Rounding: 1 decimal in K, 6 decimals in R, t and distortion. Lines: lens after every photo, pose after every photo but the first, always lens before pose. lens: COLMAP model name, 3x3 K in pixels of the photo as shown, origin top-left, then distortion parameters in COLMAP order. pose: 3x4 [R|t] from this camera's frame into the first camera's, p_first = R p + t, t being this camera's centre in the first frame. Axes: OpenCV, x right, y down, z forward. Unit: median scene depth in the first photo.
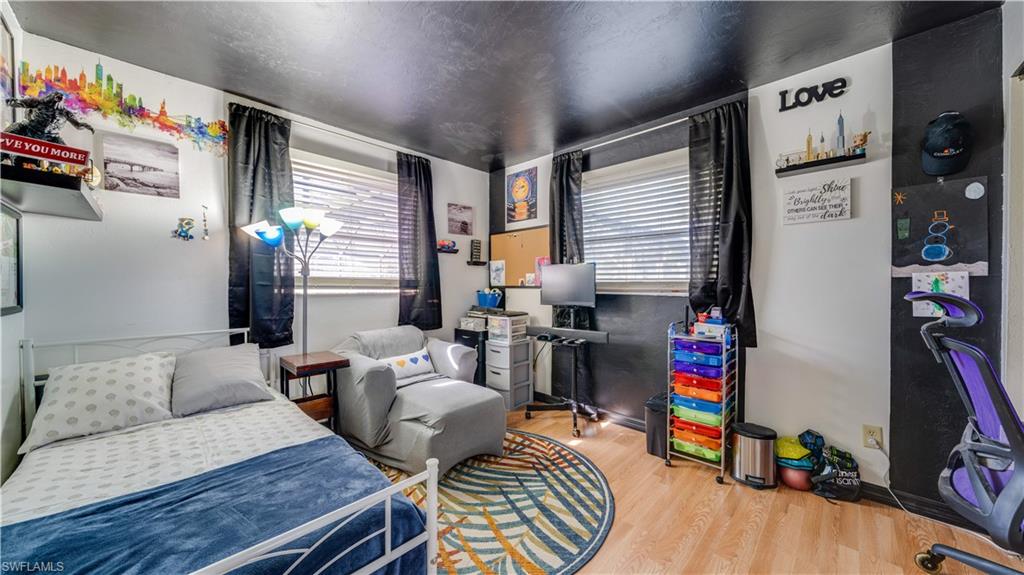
lens RADIAL K [[347.9, 0, 510.0], [0, 347.9, 287.1], [0, 0, 1]] dist [-0.002084, -0.000140]
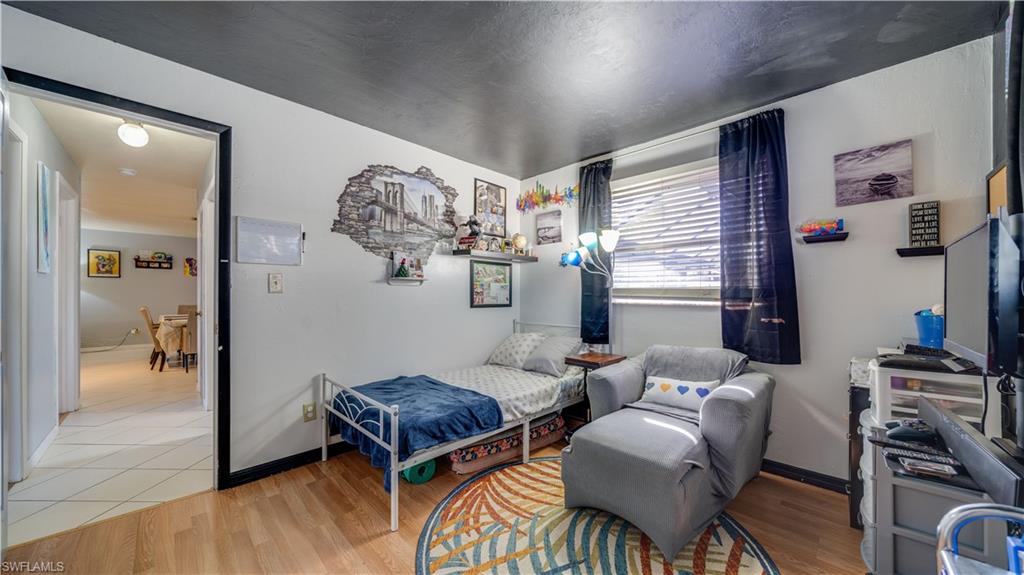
lens RADIAL K [[347.9, 0, 501.9], [0, 347.9, 291.5], [0, 0, 1]] dist [-0.002084, -0.000140]
pose [[-0.012033, -0.007630, -0.999898, 0.569641], [-0.008546, 0.999935, -0.007527, -0.006900], [0.999891, 0.008455, -0.012097, 0.630128]]
